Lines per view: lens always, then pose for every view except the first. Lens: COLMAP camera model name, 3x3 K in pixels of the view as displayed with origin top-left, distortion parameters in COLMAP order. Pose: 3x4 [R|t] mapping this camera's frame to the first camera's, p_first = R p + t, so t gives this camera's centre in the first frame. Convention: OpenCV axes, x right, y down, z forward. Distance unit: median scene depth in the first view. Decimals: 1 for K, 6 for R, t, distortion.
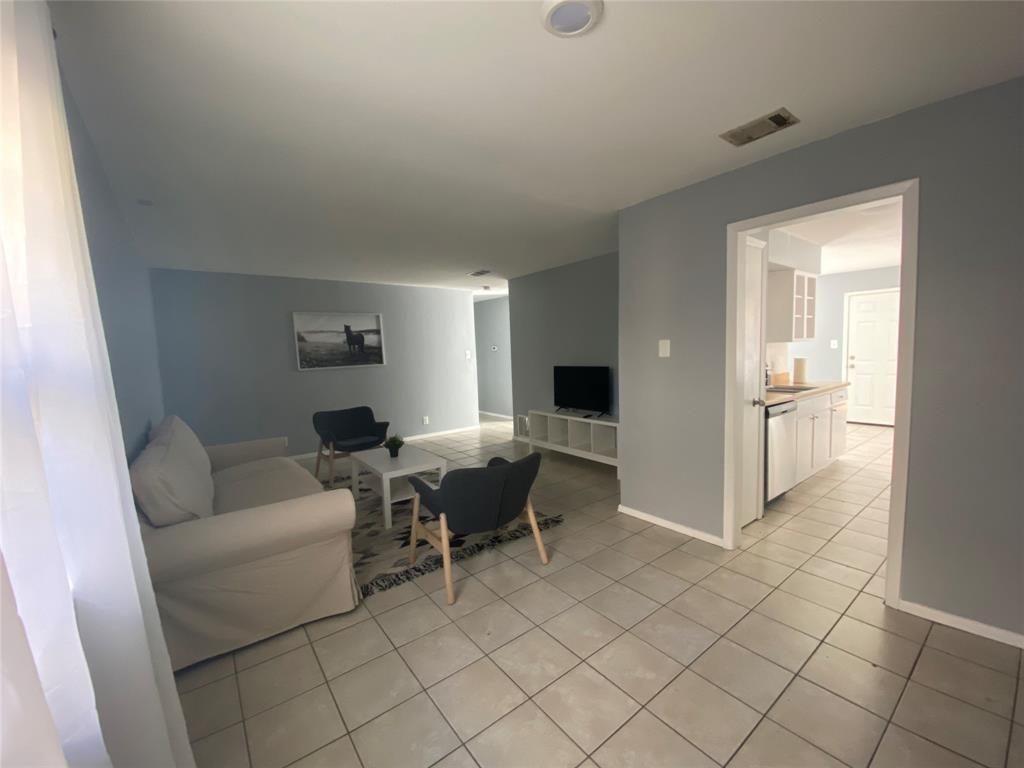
lens RADIAL K [[420.4, 0, 512.0], [0, 420.4, 384.0], [0, 0, 1]] dist [-0.000497, -0.000087]
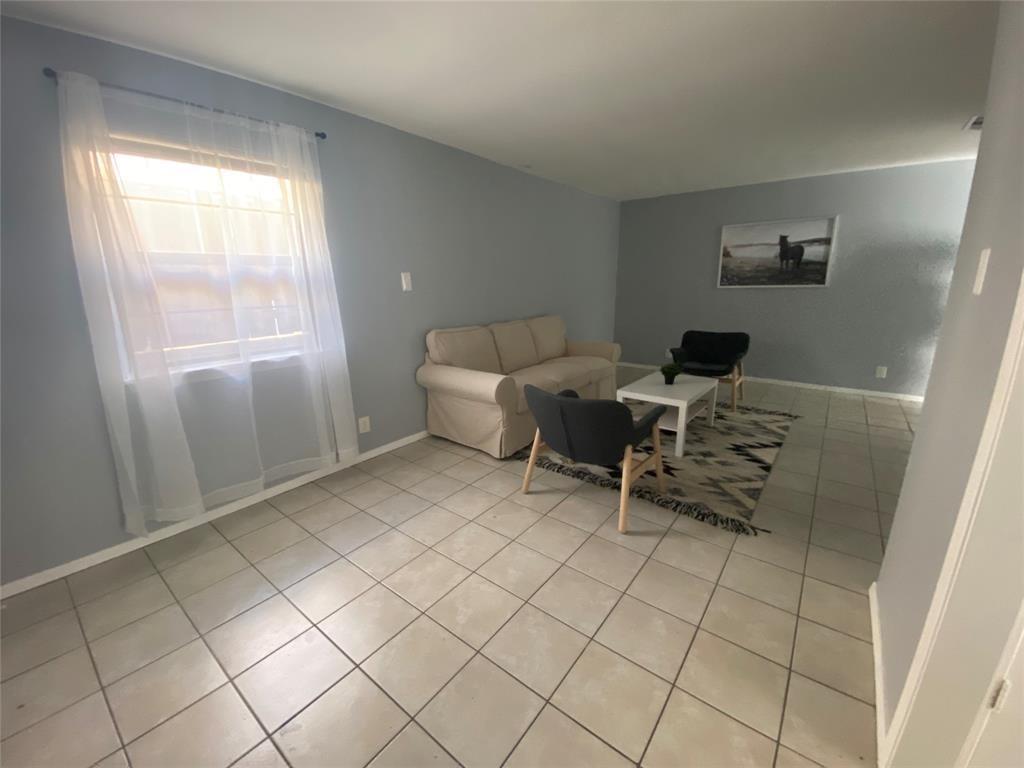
lens RADIAL K [[419.5, 0, 512.0], [0, 419.5, 384.0], [0, 0, 1]] dist [0.030593, -0.000069]
pose [[0.252723, 0.273229, -0.928158, 0.351558], [-0.080926, 0.961906, 0.261128, -0.033709], [0.964148, 0.009119, 0.265207, 0.261939]]
